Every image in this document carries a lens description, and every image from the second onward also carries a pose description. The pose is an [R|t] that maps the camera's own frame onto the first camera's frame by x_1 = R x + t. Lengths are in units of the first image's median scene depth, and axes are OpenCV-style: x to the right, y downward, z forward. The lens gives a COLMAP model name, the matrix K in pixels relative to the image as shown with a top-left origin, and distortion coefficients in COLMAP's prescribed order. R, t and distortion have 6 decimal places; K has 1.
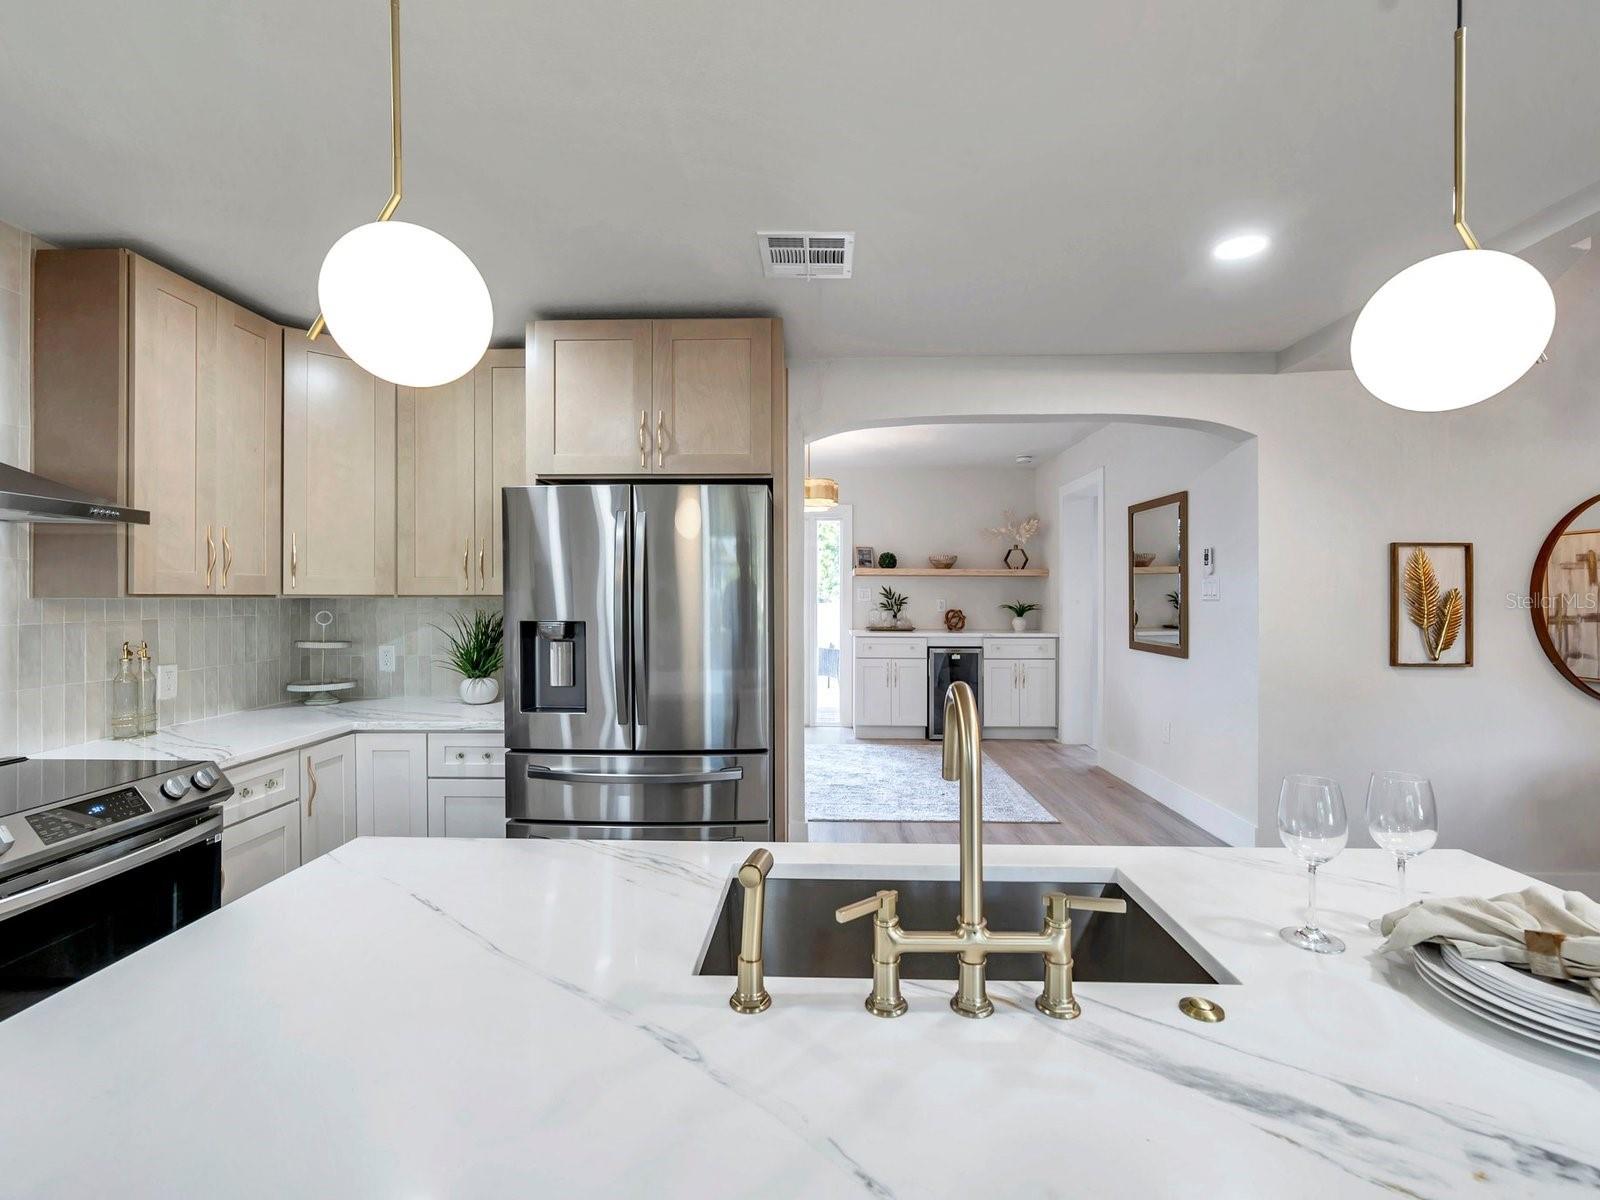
lens RADIAL K [[719.1, 0, 796.3], [0, 719.1, 598.2], [0, 0, 1]] dist [0.001378, -0.000692]
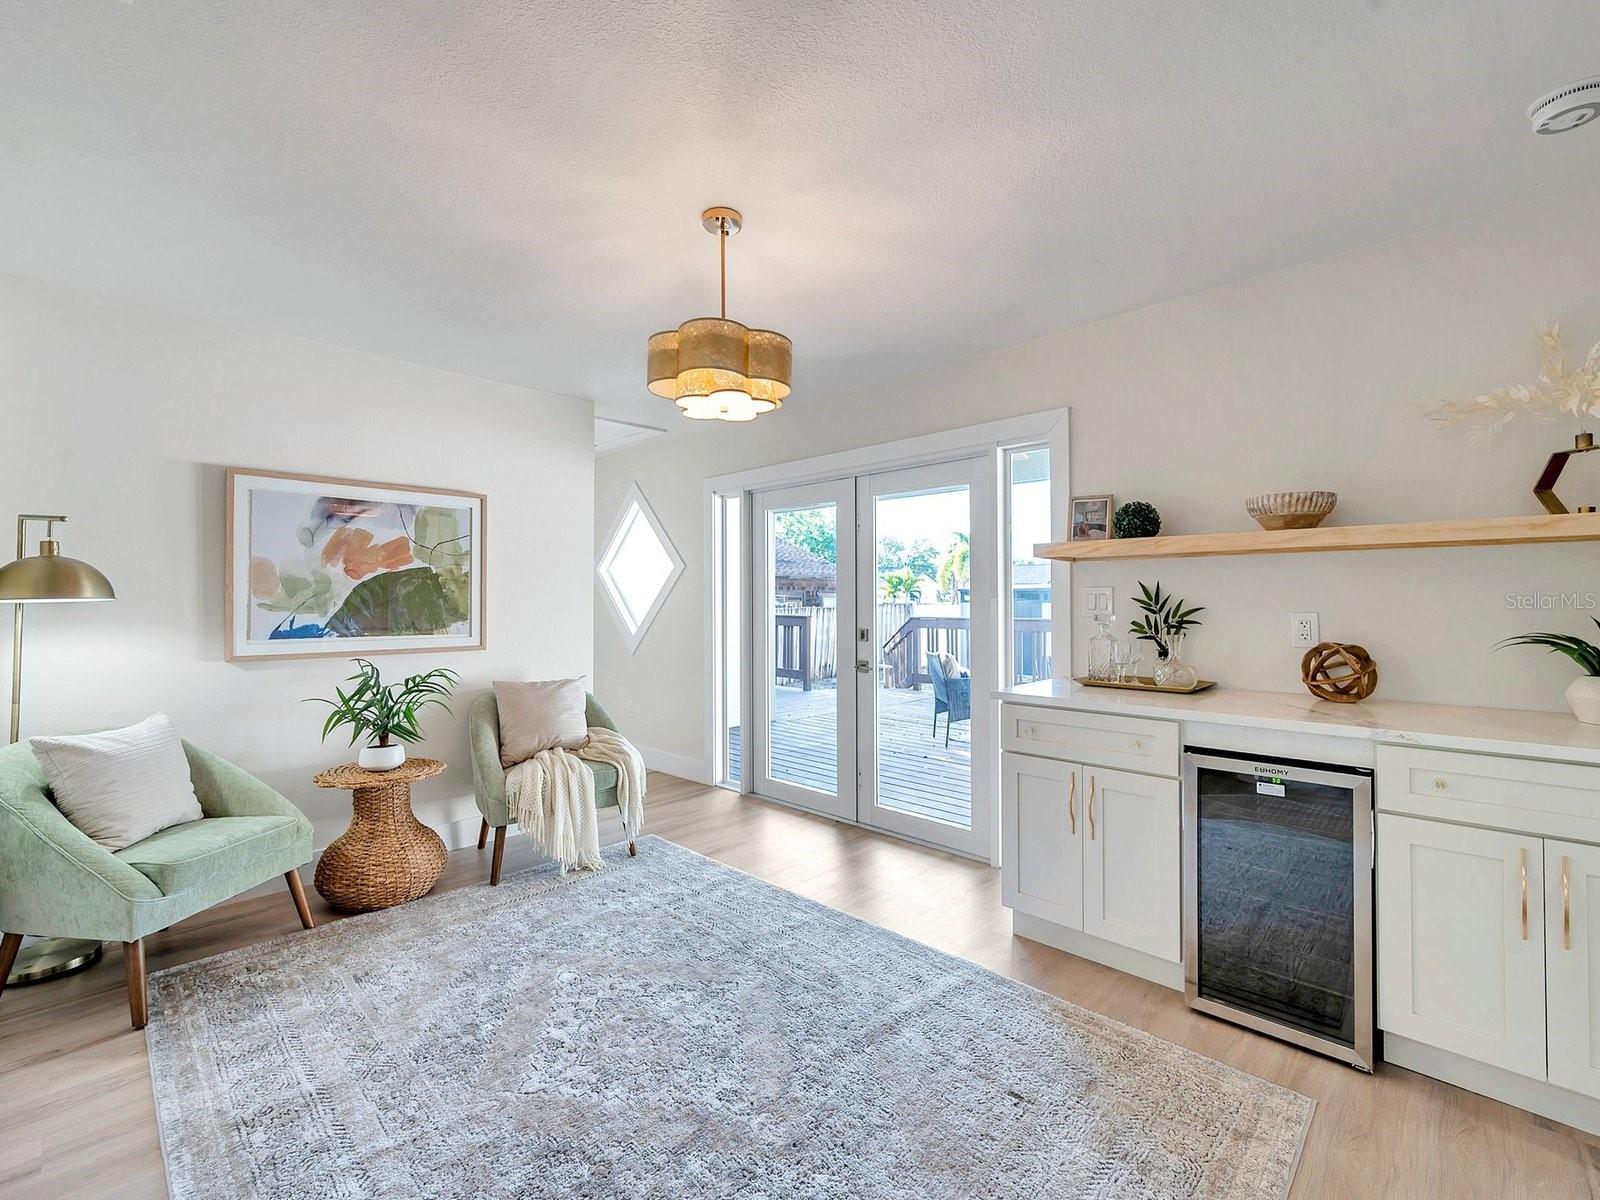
lens RADIAL K [[719.1, 0, 804.6], [0, 719.1, 594.1], [0, 0, 1]] dist [0.001378, -0.000692]
pose [[0.751893, -0.013360, -0.659150, 0.255381], [0.001814, 0.999833, -0.018196, -0.002103], [0.659283, 0.012486, 0.751791, 0.554812]]
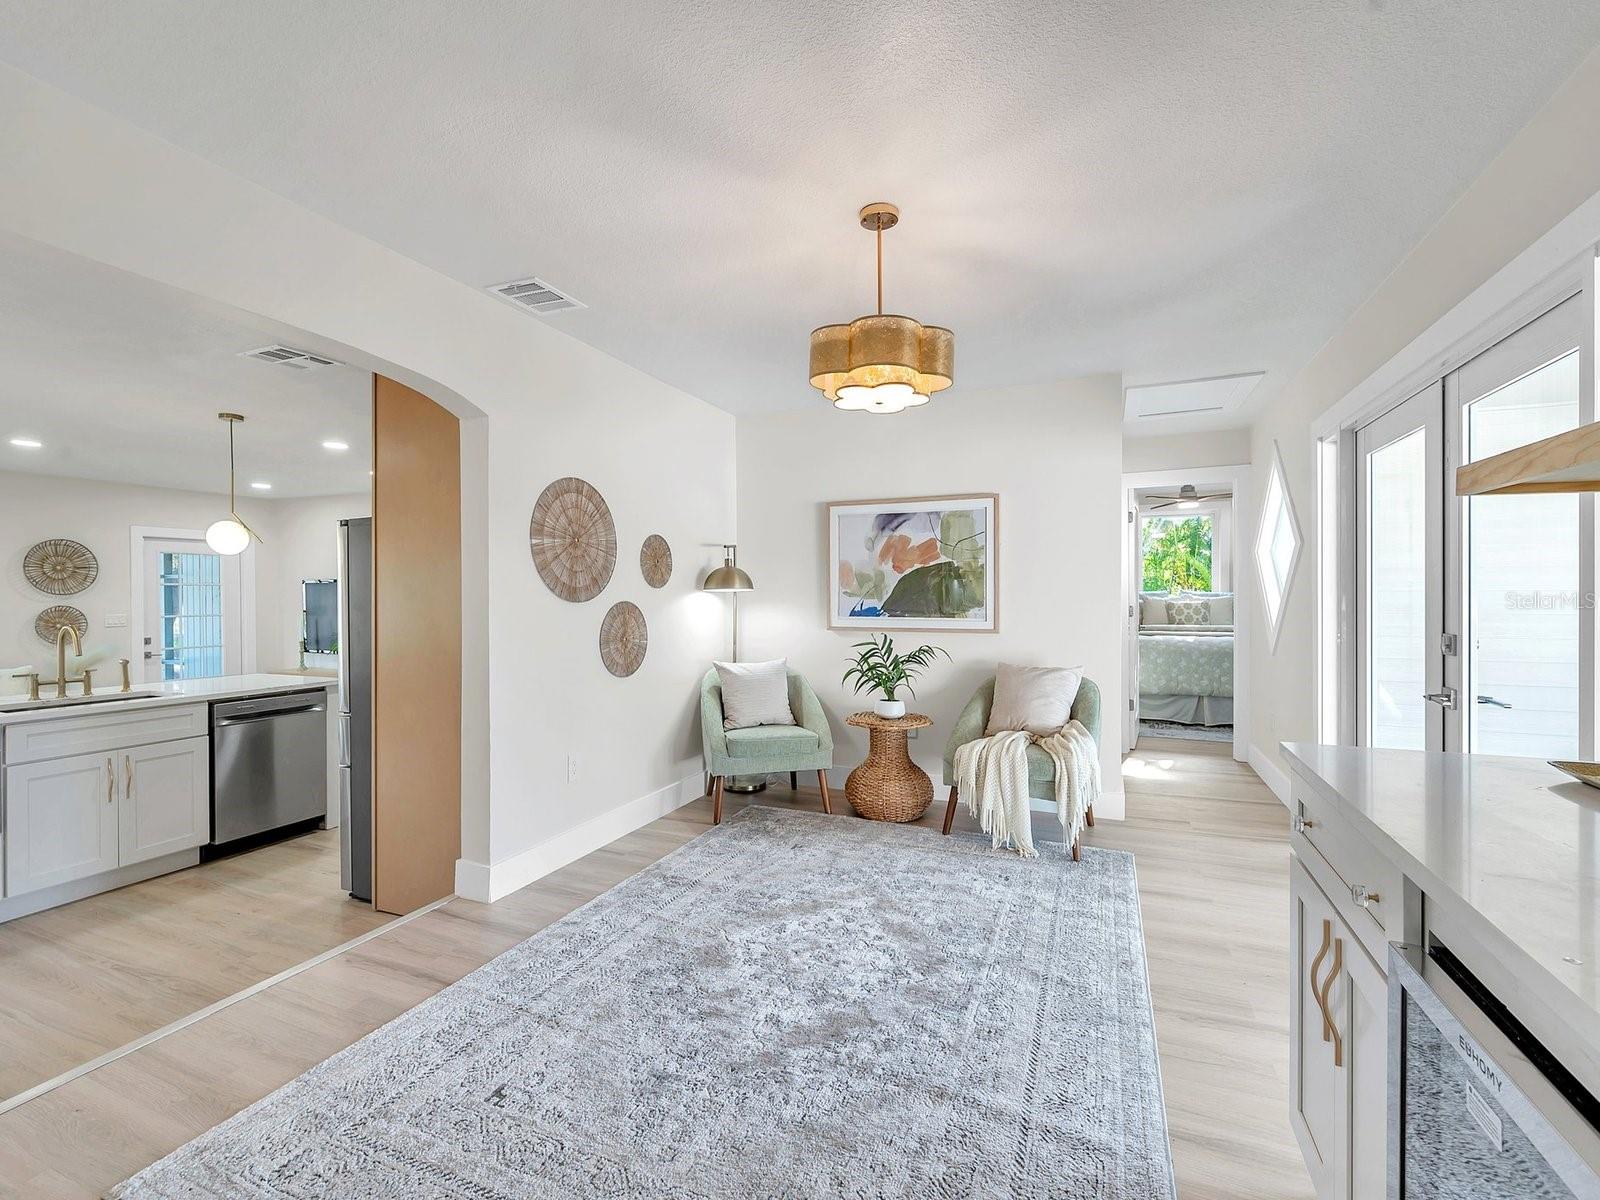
lens RADIAL K [[719.1, 0, 795.3], [0, 719.1, 598.6], [0, 0, 1]] dist [0.001378, -0.000692]
pose [[-0.351797, 0.003874, -0.936068, 0.431668], [-0.004992, 0.999969, 0.006015, -0.003074], [0.936063, 0.006789, -0.351767, 1.188725]]
